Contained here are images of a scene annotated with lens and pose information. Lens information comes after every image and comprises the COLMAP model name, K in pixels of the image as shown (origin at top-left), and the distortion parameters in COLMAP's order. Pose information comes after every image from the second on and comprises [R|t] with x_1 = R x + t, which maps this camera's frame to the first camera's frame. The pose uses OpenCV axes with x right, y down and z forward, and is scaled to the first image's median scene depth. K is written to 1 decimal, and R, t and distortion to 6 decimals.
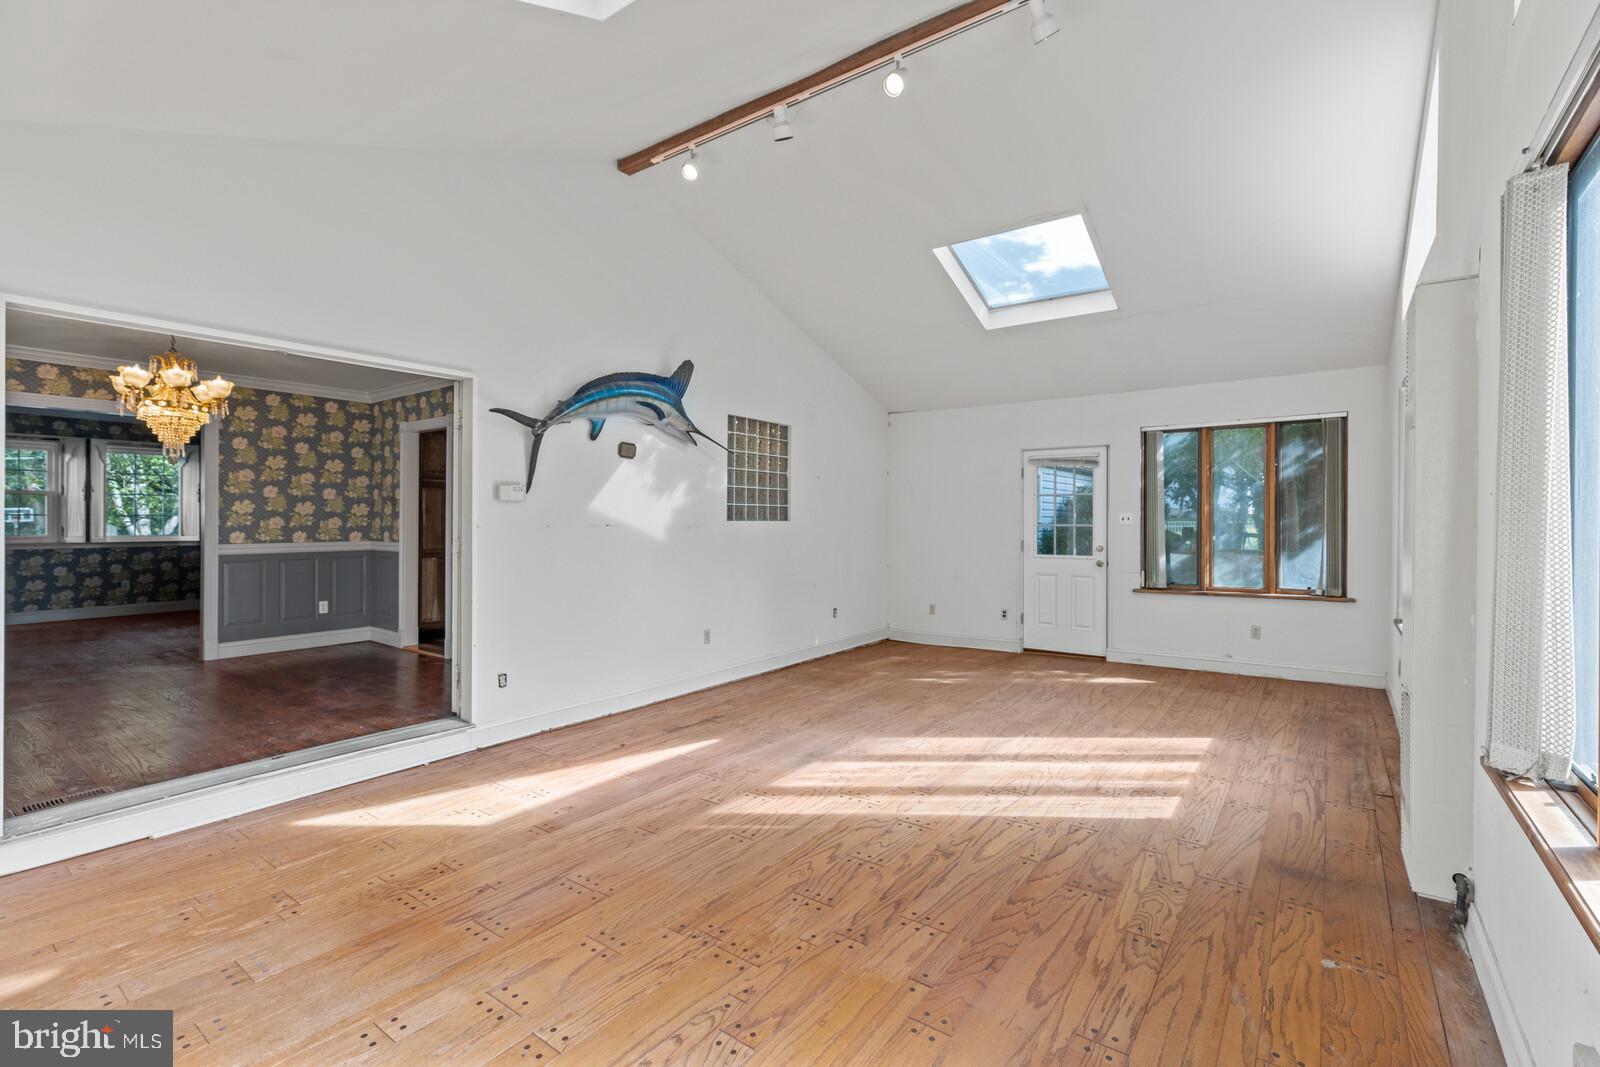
lens RADIAL K [[711.7, 0, 803.1], [0, 711.7, 527.3], [0, 0, 1]] dist [0.005427, 0.001067]
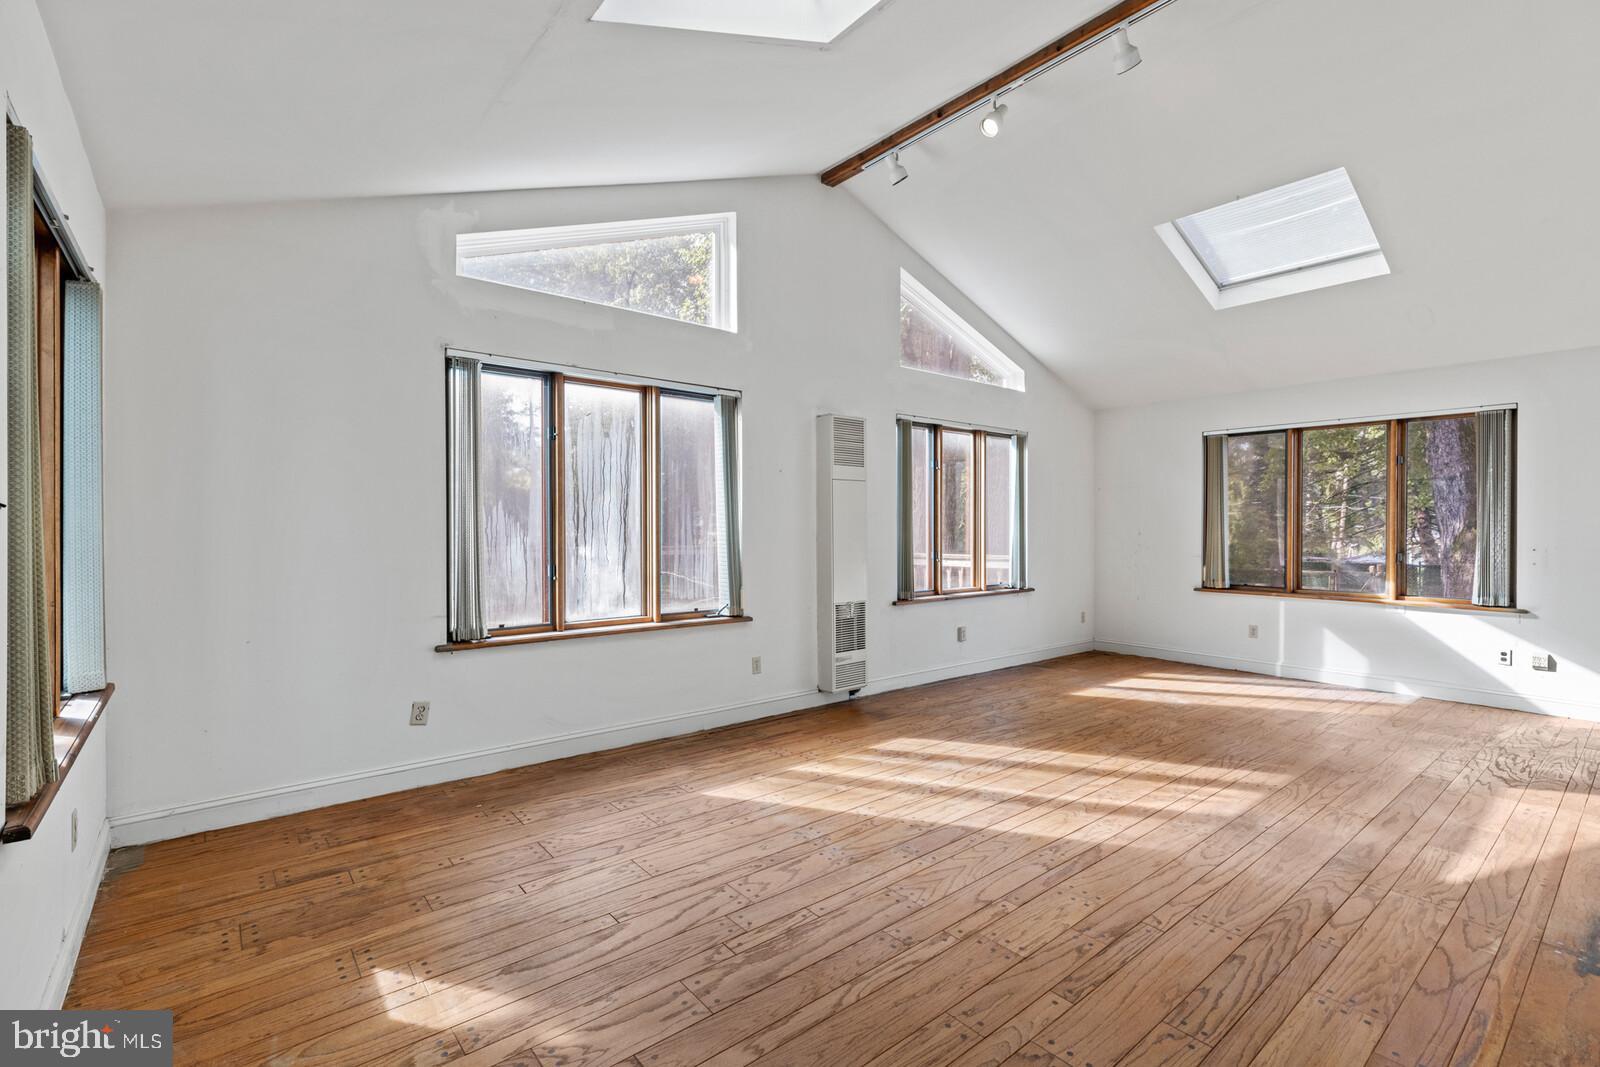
lens RADIAL K [[711.7, 0, 799.8], [0, 711.7, 529.2], [0, 0, 1]] dist [0.005427, 0.001067]
pose [[-0.969080, -0.003590, 0.246721, 0.332331], [0.000475, 0.999865, 0.016413, -0.015943], [-0.246747, 0.016023, -0.968948, 2.136331]]
